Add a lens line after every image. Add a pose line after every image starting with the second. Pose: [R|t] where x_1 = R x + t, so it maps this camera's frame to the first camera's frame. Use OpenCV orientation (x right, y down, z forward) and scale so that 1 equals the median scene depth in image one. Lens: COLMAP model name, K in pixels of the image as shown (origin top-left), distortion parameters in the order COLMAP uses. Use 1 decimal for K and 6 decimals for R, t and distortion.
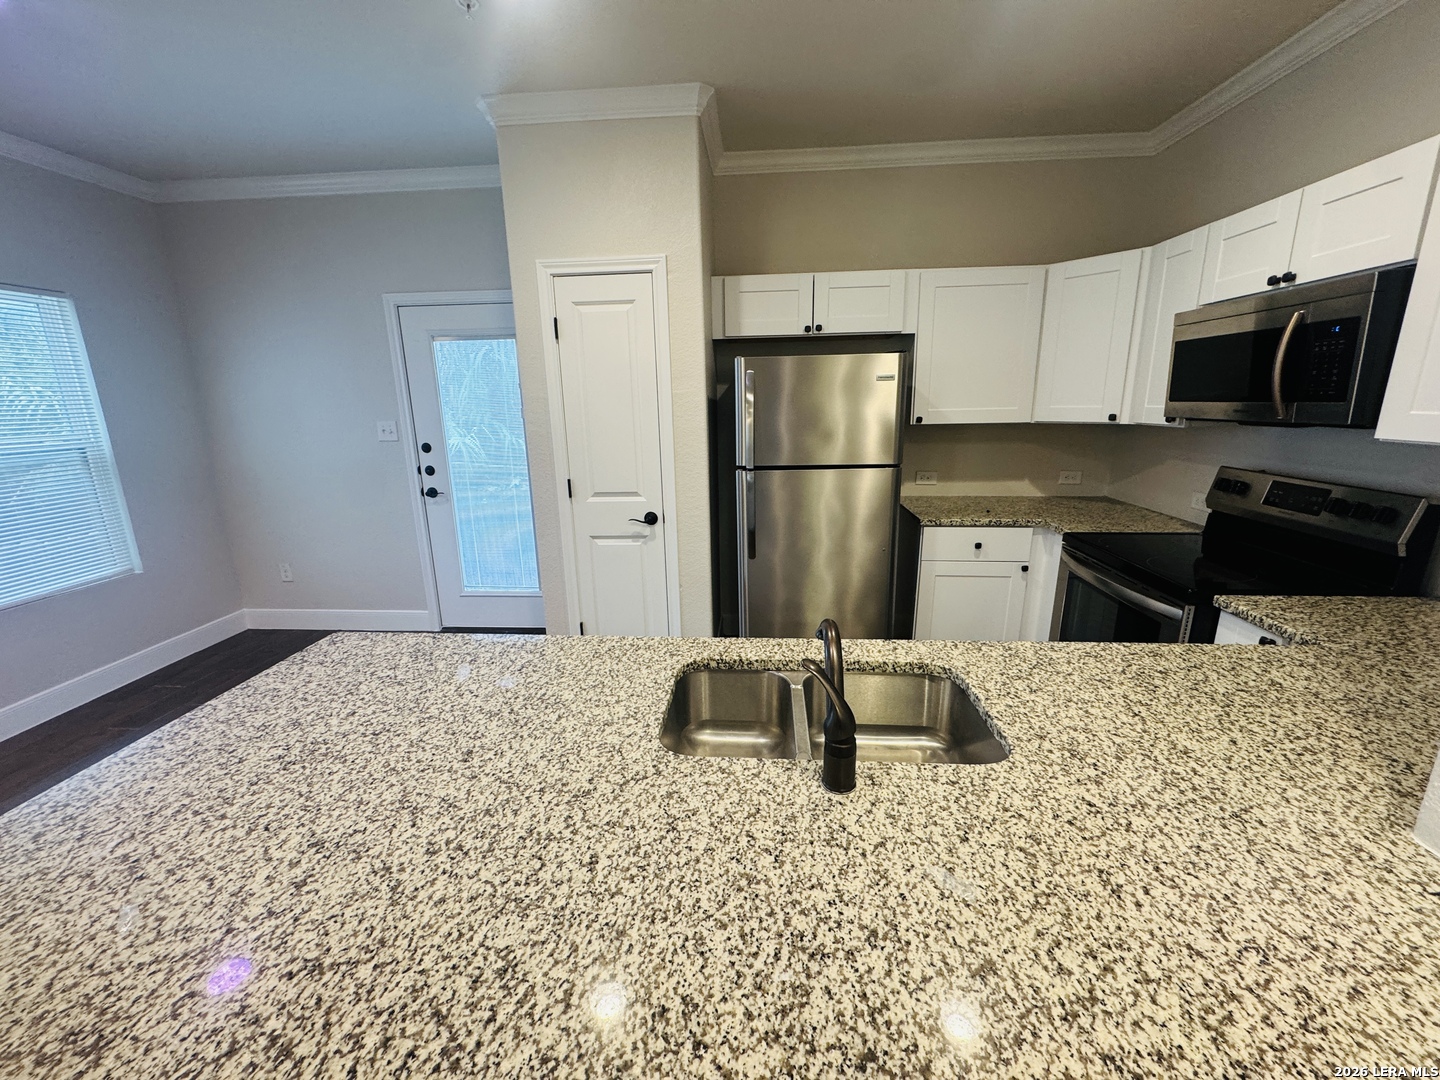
lens RADIAL K [[576.1, 0, 717.1], [0, 576.1, 539.5], [0, 0, 1]] dist [-0.001104, 0.000096]
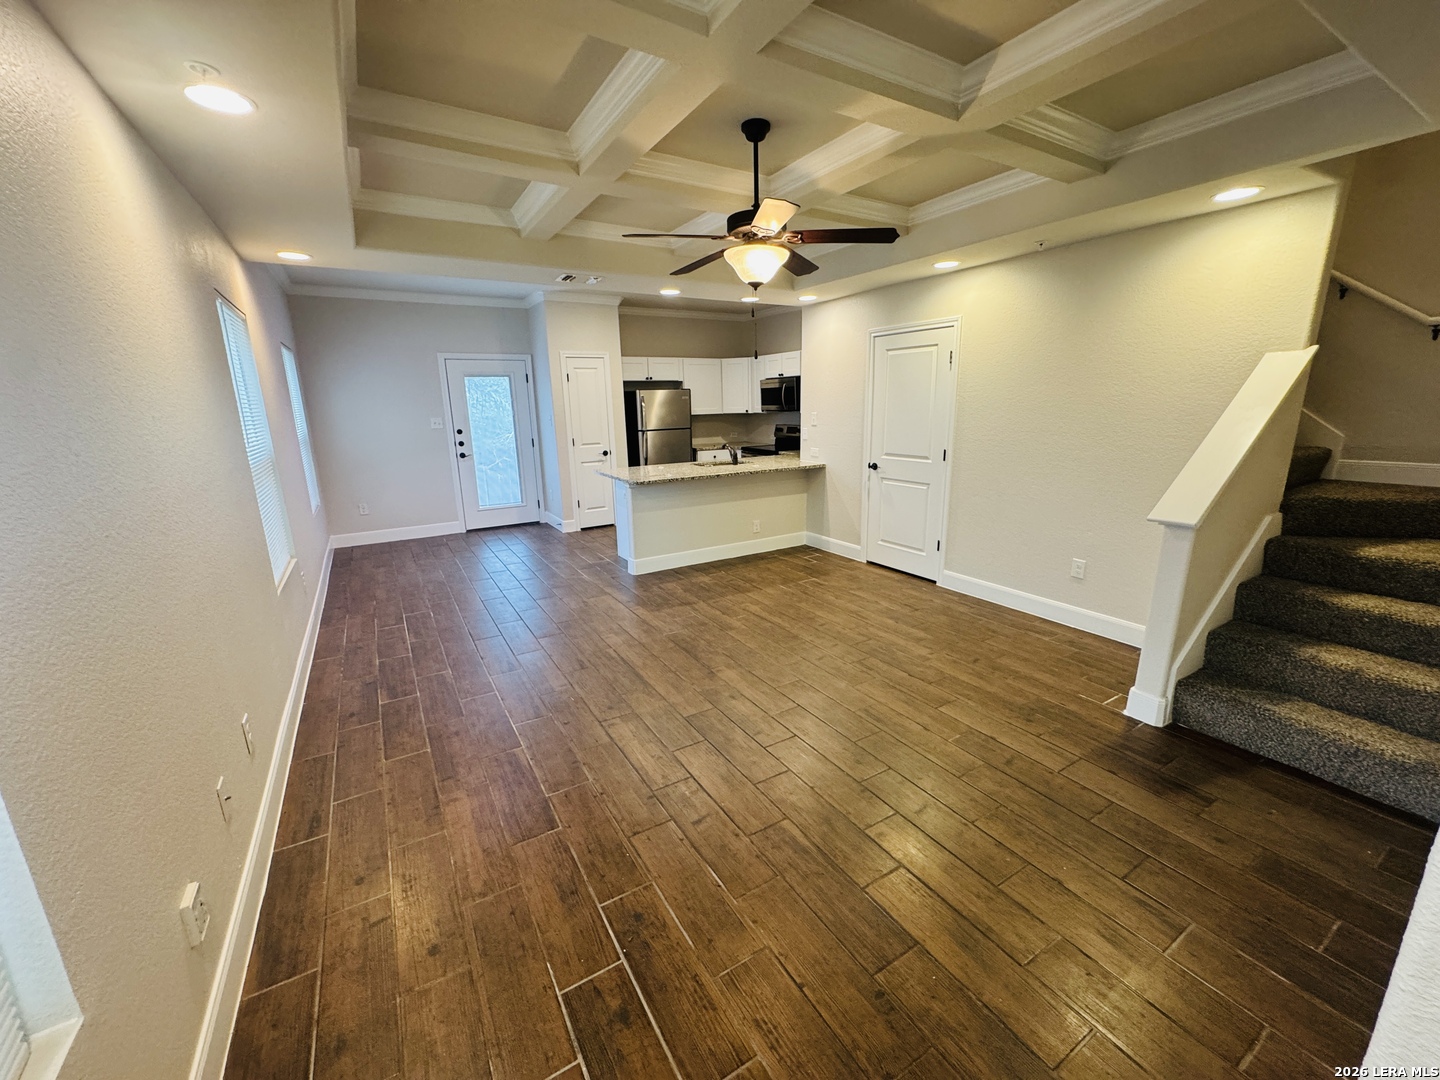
lens RADIAL K [[576.1, 0, 717.1], [0, 576.1, 539.5], [0, 0, 1]] dist [-0.001104, 0.000096]
pose [[0.819149, -0.132004, 0.558185, -1.620525], [0.141216, 0.989616, 0.026795, 0.467598], [-0.555926, 0.056875, 0.829284, -1.841624]]
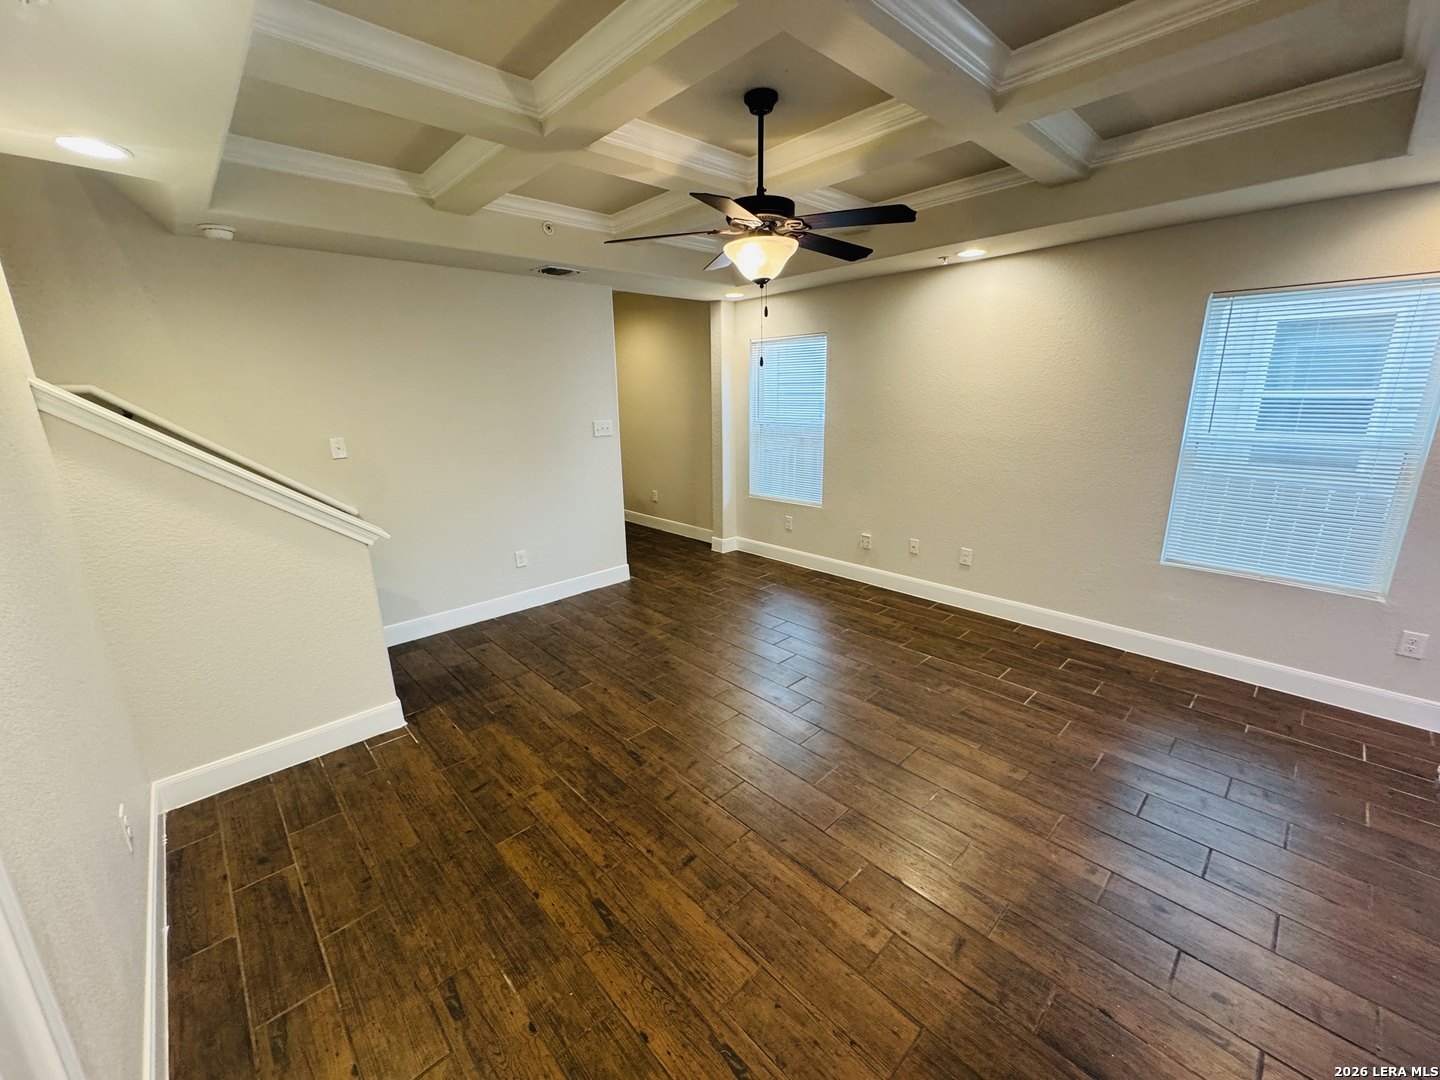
lens RADIAL K [[576.1, 0, 717.1], [0, 576.1, 539.5], [0, 0, 1]] dist [-0.001104, 0.000096]
pose [[-0.677093, 0.215289, -0.703701, 0.283763], [-0.144411, 0.898784, 0.413923, -0.072149], [0.721589, 0.381887, -0.577470, 0.003615]]
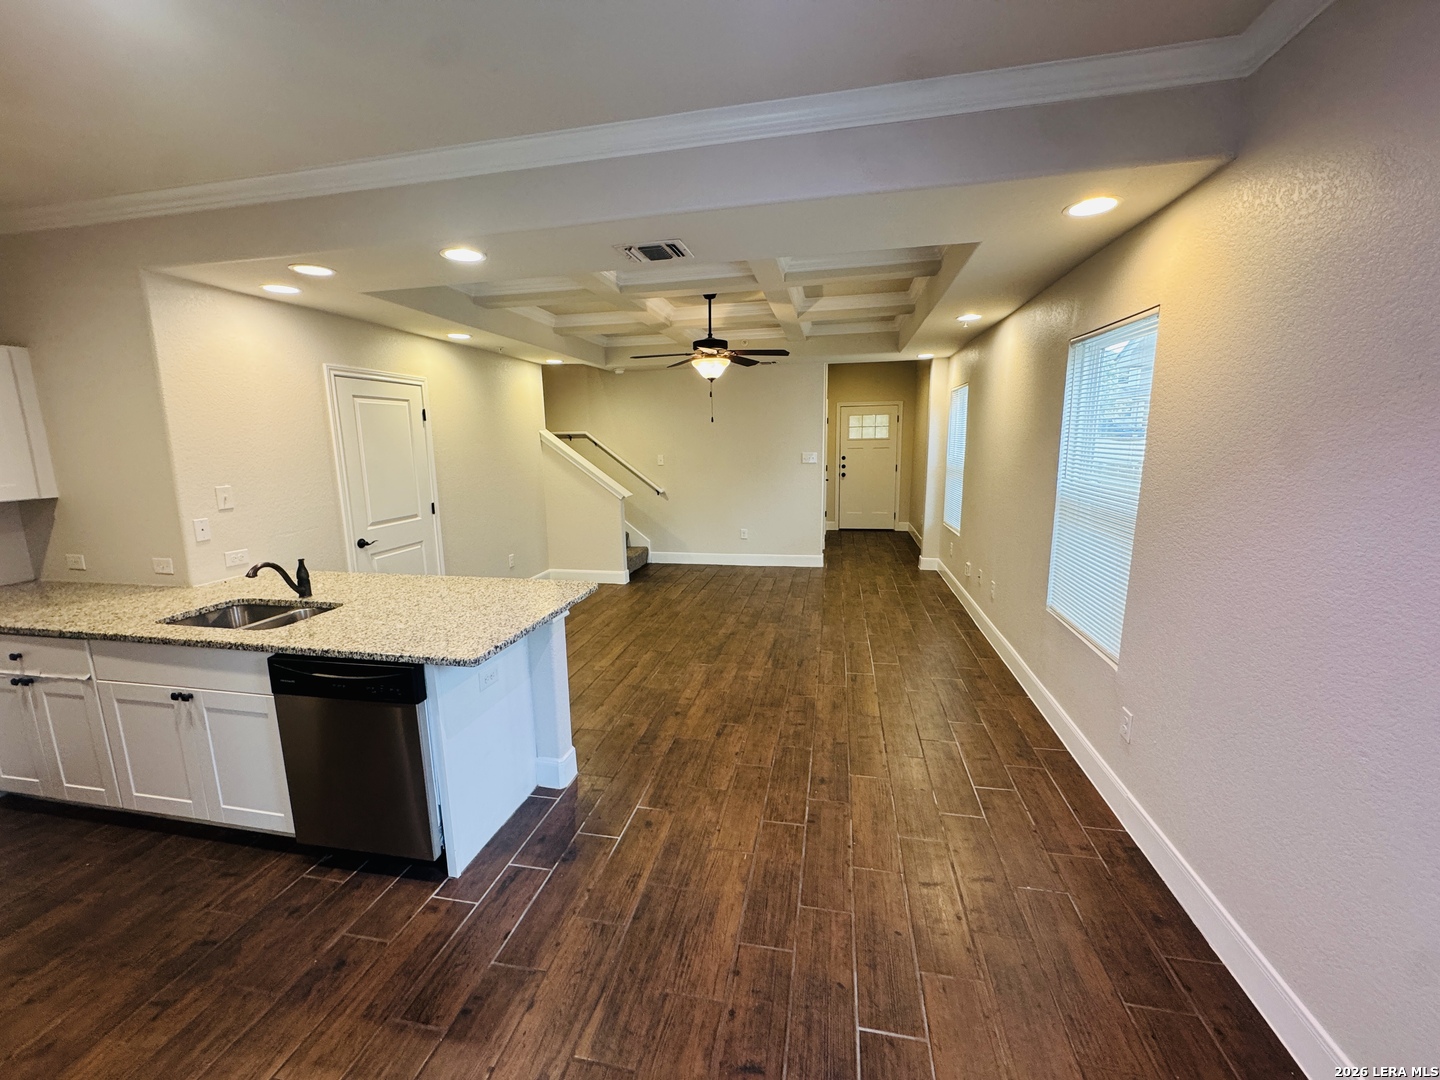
lens RADIAL K [[576.1, 0, 717.1], [0, 576.1, 539.5], [0, 0, 1]] dist [-0.001104, 0.000096]
pose [[-0.990714, 0.012323, 0.135403, -1.037119], [0.065925, 0.914522, 0.399128, -0.401442], [-0.118910, 0.404348, -0.906842, 1.503694]]
